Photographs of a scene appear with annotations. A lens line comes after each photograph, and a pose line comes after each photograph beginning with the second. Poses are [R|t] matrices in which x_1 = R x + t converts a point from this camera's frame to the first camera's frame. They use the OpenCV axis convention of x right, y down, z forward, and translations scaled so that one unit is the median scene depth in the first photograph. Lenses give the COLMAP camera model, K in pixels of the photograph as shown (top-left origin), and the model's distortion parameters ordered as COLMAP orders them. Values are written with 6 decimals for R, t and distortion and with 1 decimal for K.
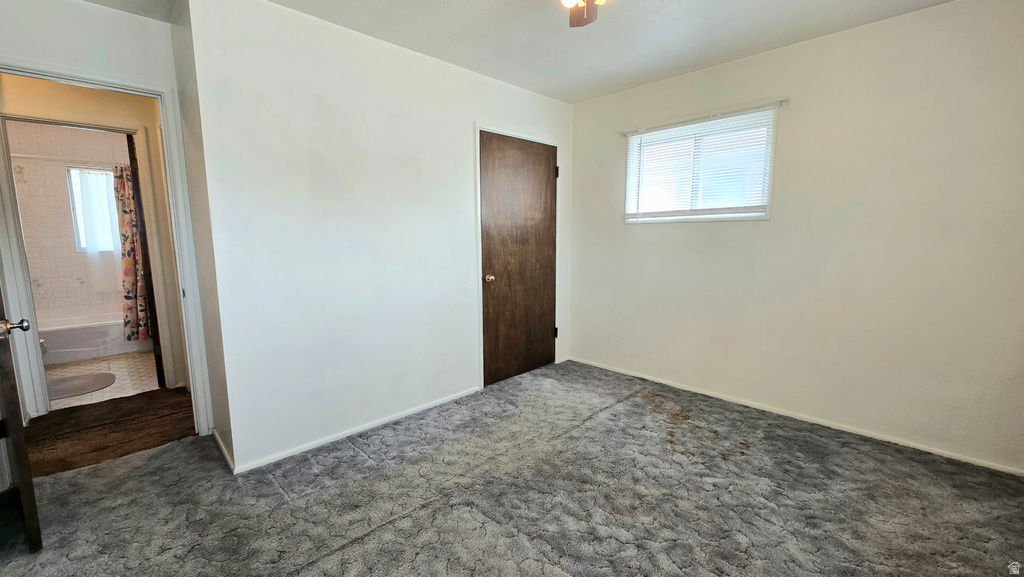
lens RADIAL K [[417.3, 0, 512.0], [0, 417.3, 288.5], [0, 0, 1]] dist [-0.002815, -0.000049]
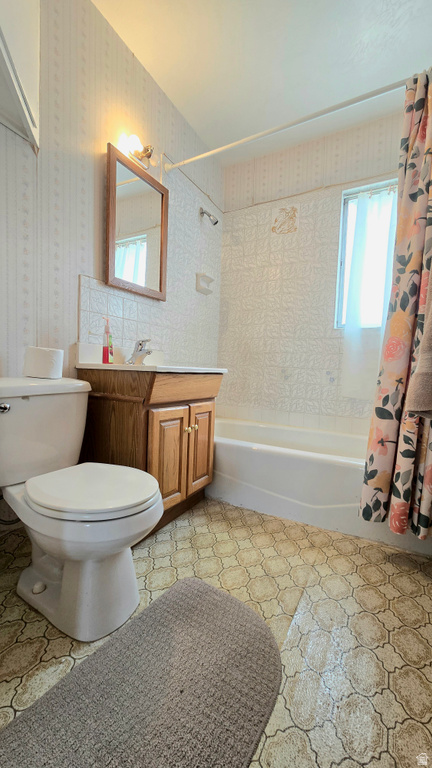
lens RADIAL K [[313.0, 0, 216.0], [0, 313.0, 384.0], [0, 0, 1]] dist [-0.002815, -0.000049]
pose [[0.282226, 0.061881, -0.957350, -0.680988], [-0.170303, 0.985300, 0.013482, 0.017270], [0.944111, 0.159234, 0.288616, 0.756442]]
